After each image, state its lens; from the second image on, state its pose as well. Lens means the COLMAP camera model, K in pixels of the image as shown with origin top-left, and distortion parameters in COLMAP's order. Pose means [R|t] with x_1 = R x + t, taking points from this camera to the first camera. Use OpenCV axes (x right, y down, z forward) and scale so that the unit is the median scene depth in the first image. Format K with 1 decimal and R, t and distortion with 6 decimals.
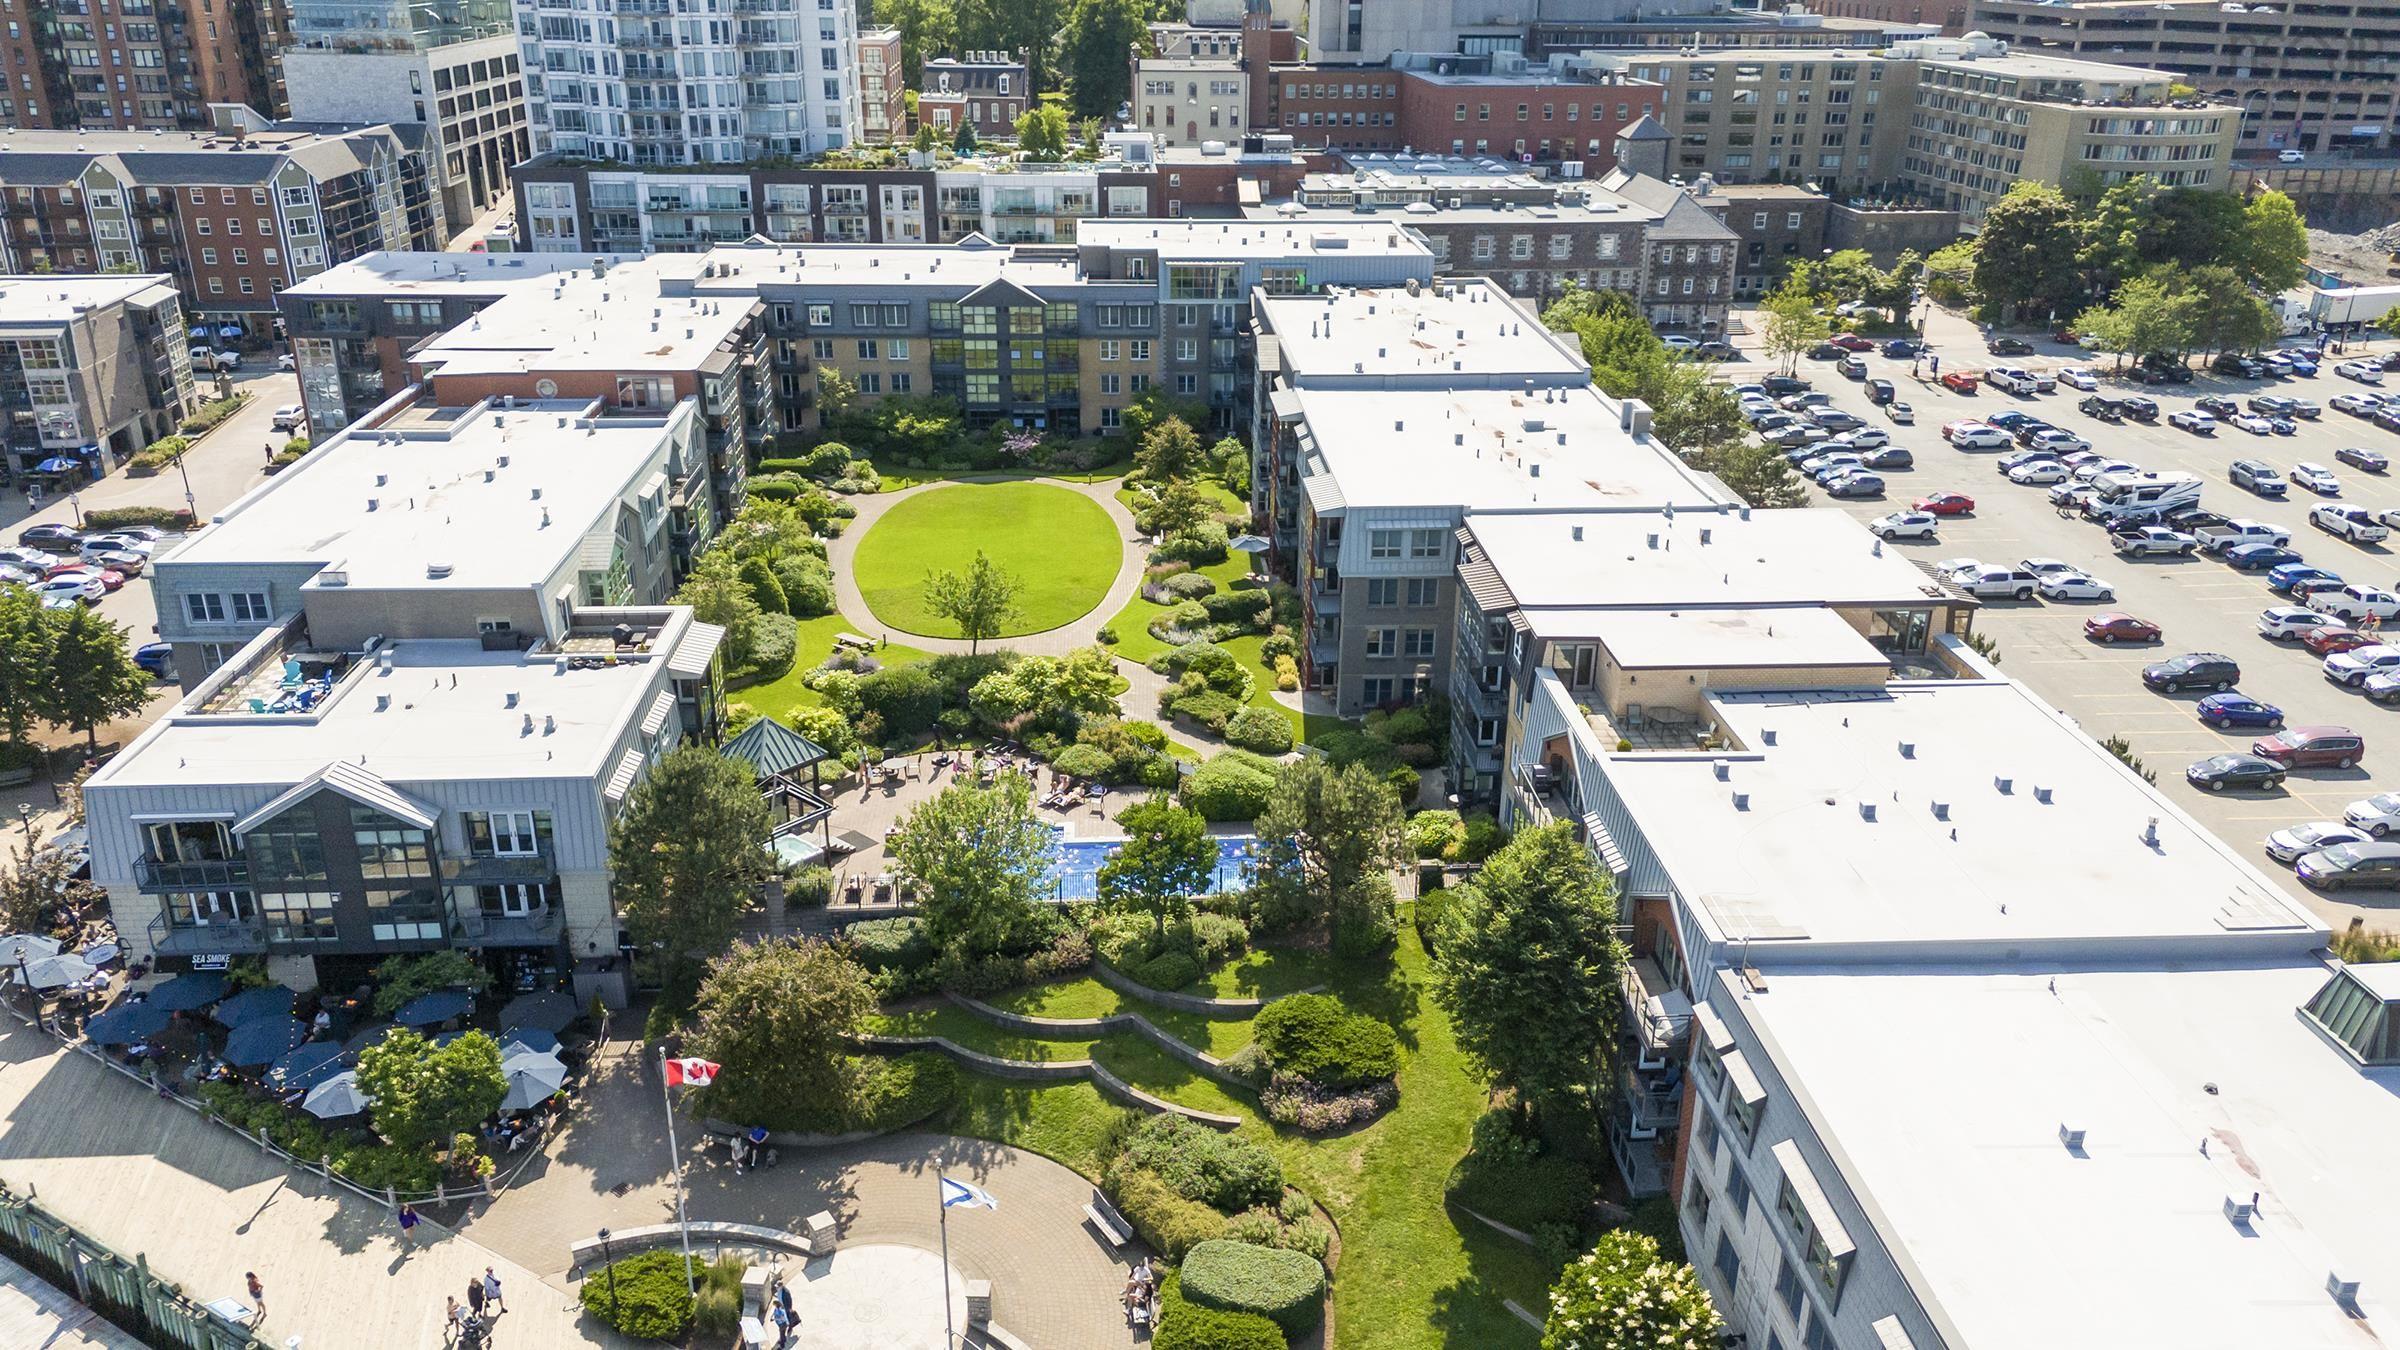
lens RADIAL K [[1763.9, 0, 1200.0], [0, 1763.9, 675.0], [0, 0, 1]] dist [0.091969, -0.095132]
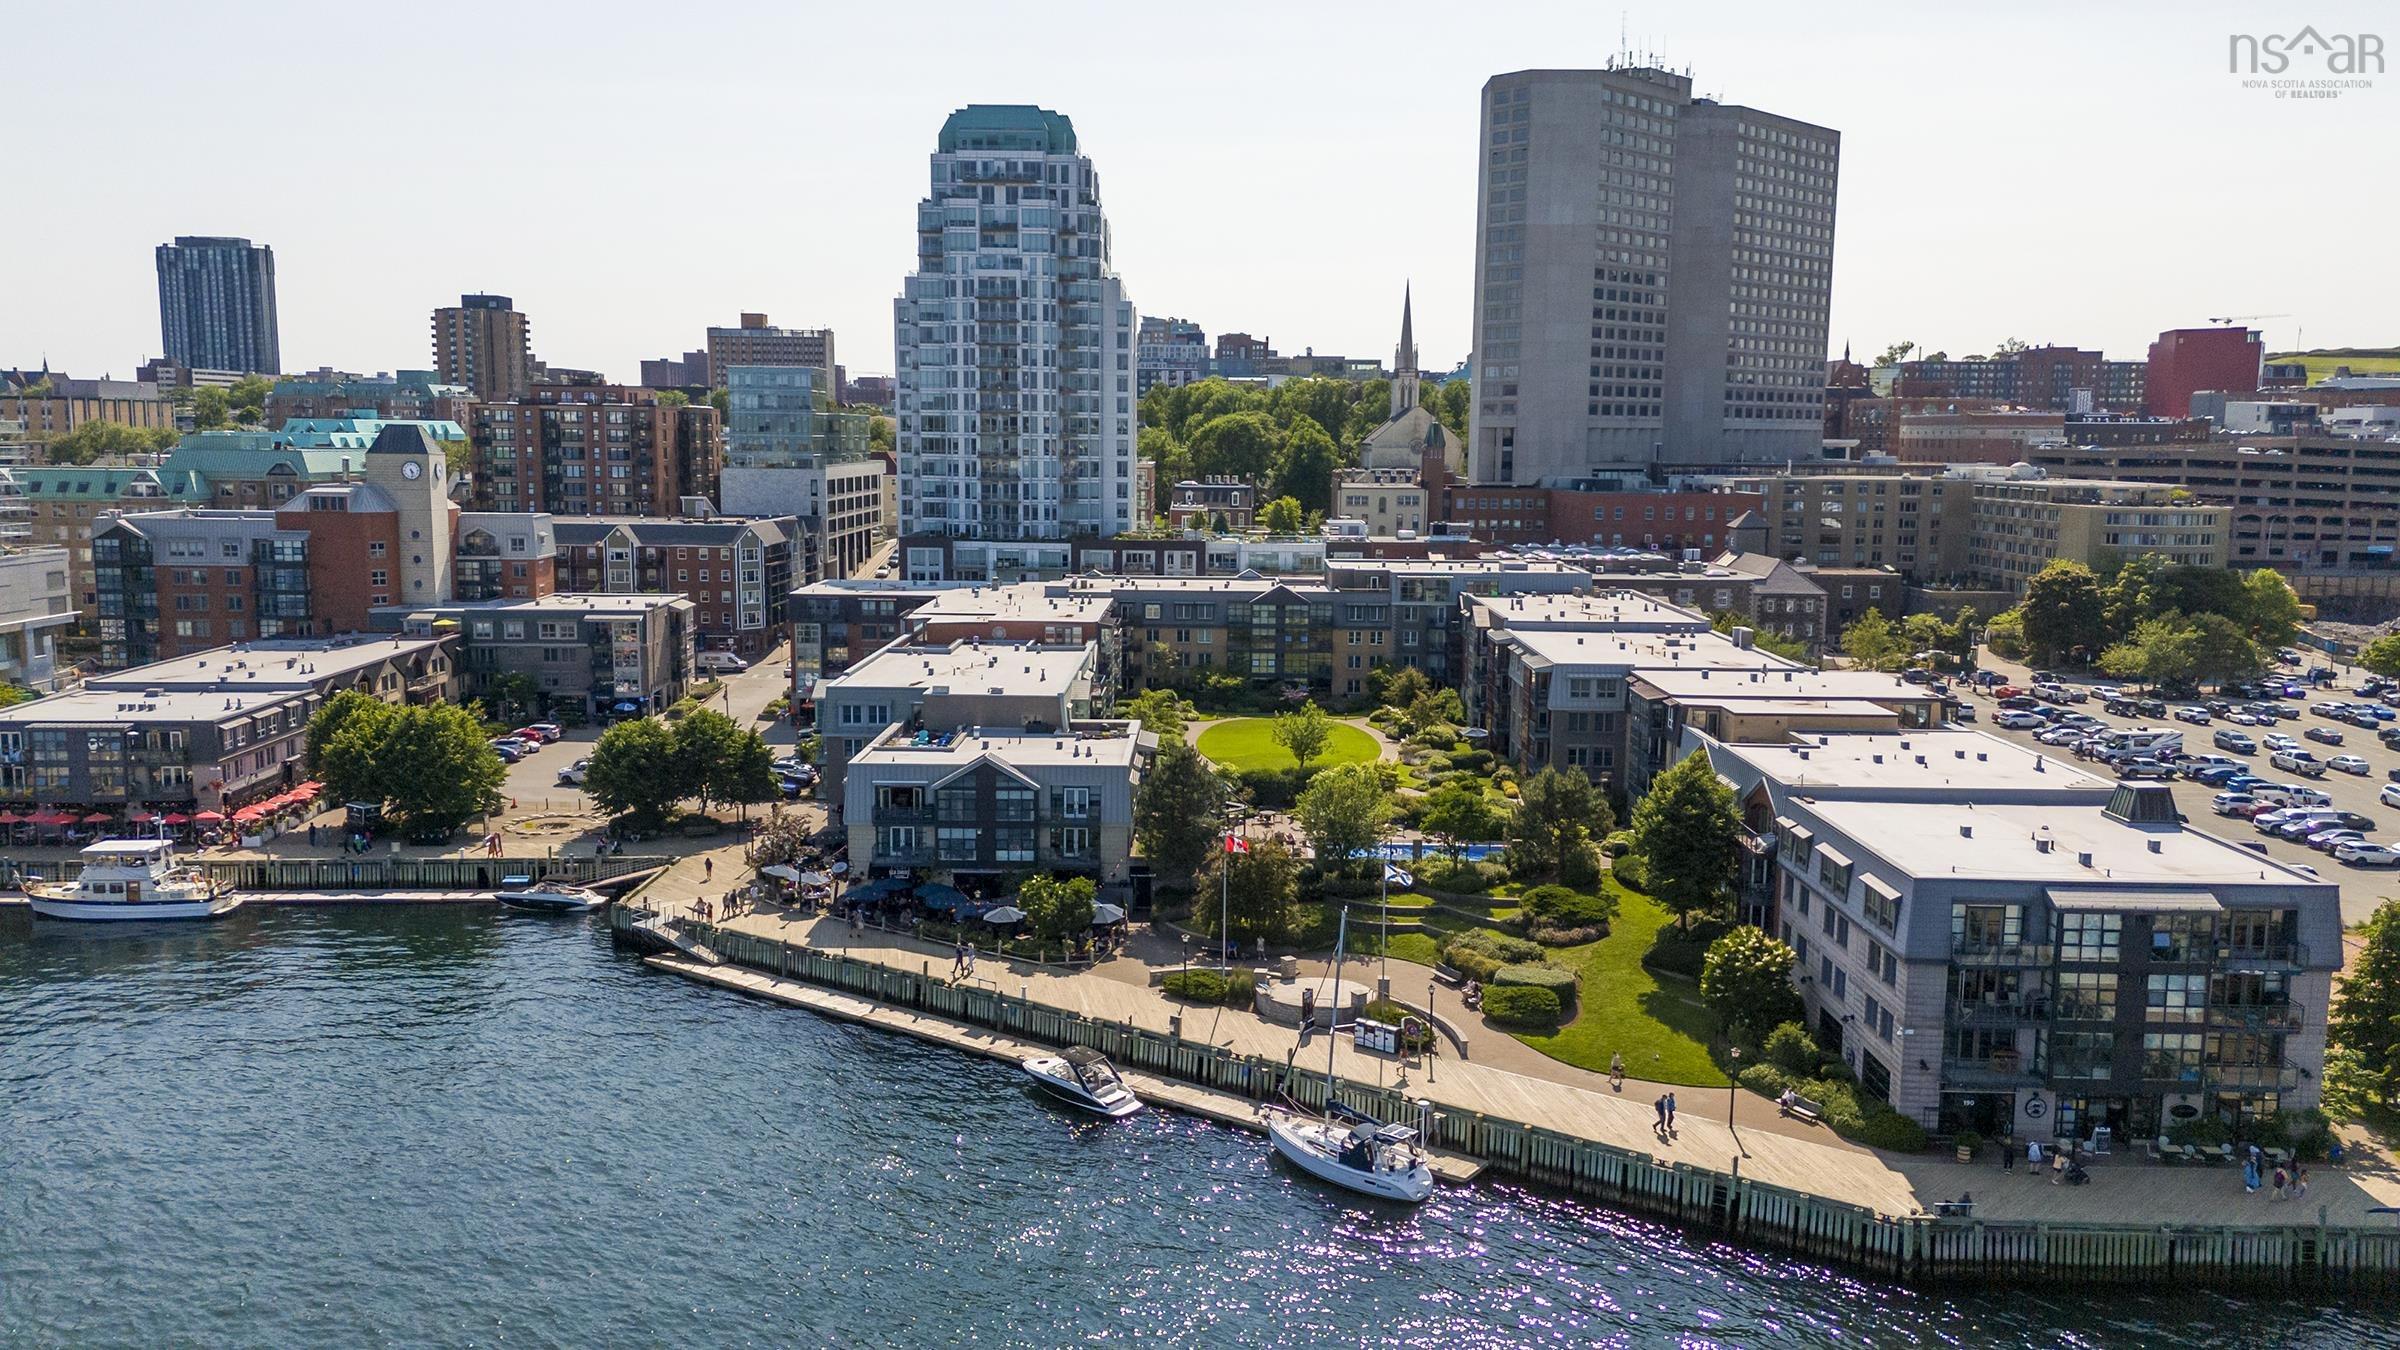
lens RADIAL K [[1763.9, 0, 1200.0], [0, 1763.9, 675.0], [0, 0, 1]] dist [0.091969, -0.095132]
pose [[0.997332, 0.009902, -0.072319, -0.057060], [-0.028179, 0.966182, -0.256317, 0.159441], [0.067335, 0.257671, 0.963884, -0.261588]]
